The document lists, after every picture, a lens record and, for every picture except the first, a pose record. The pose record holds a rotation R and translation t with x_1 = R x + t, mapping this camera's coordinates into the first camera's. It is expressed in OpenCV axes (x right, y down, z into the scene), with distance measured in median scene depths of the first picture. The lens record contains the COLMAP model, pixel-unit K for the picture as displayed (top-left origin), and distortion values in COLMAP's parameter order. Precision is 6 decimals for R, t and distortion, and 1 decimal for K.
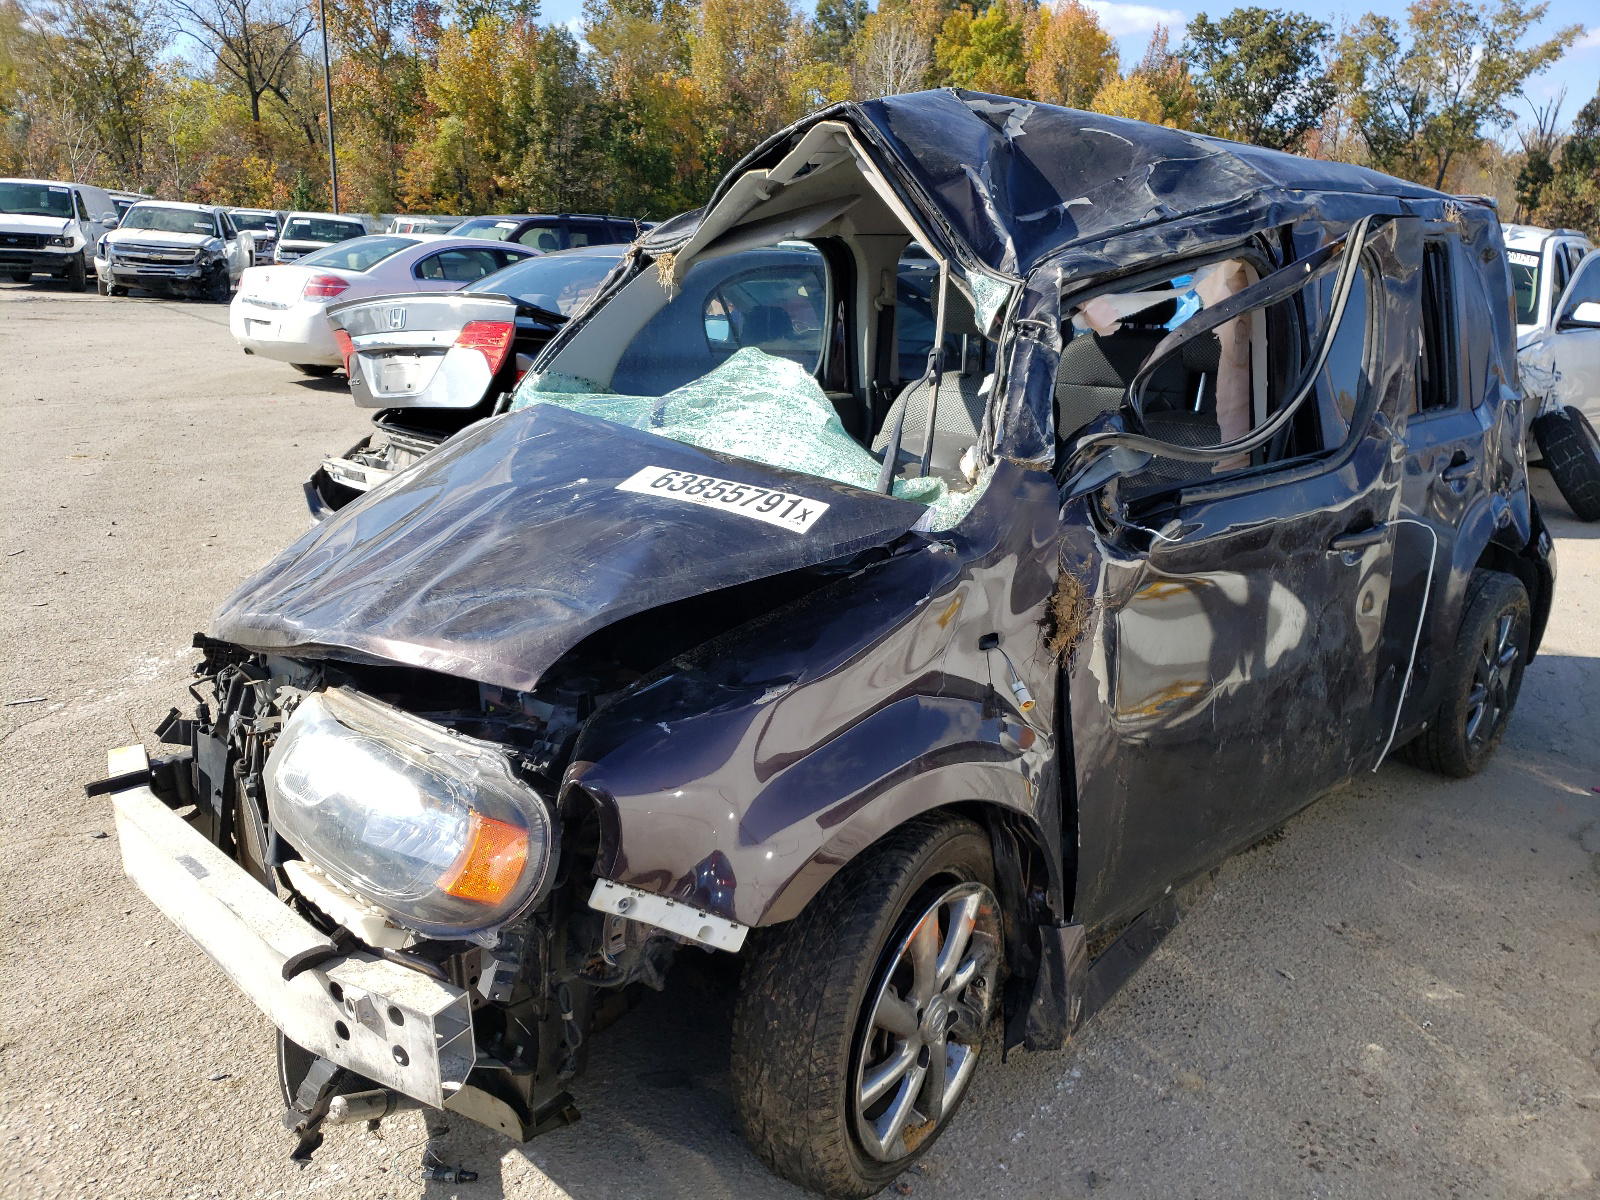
lens RADIAL K [[1586.6, 0, 800.0], [0, 1586.6, 600.0], [0, 0, 1]] dist [0.015711, 0.029946]
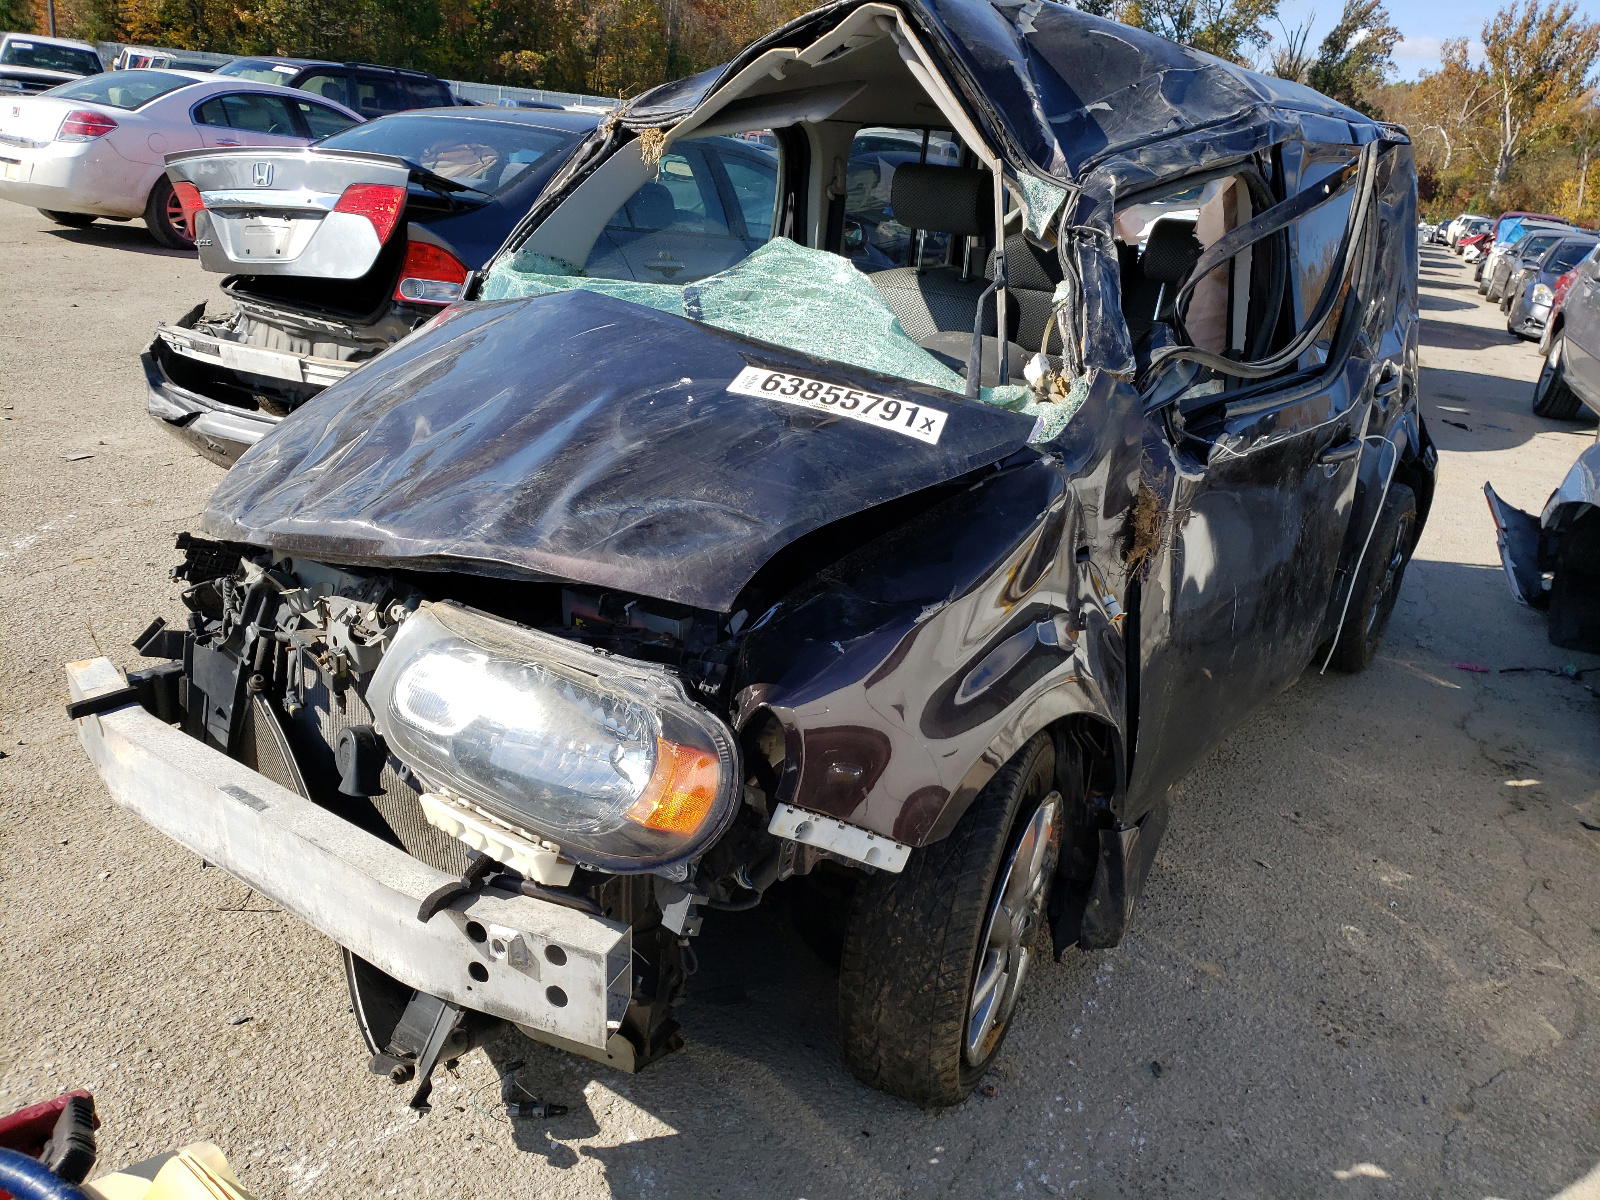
lens RADIAL K [[1576.3, 0, 800.0], [0, 1576.3, 600.0], [0, 0, 1]] dist [0.017568, 0.037680]
pose [[0.973933, 0.000198, 0.226837, -0.261825], [-0.017883, 0.996954, 0.075911, -0.016339], [-0.226131, -0.077989, 0.970970, 0.065156]]
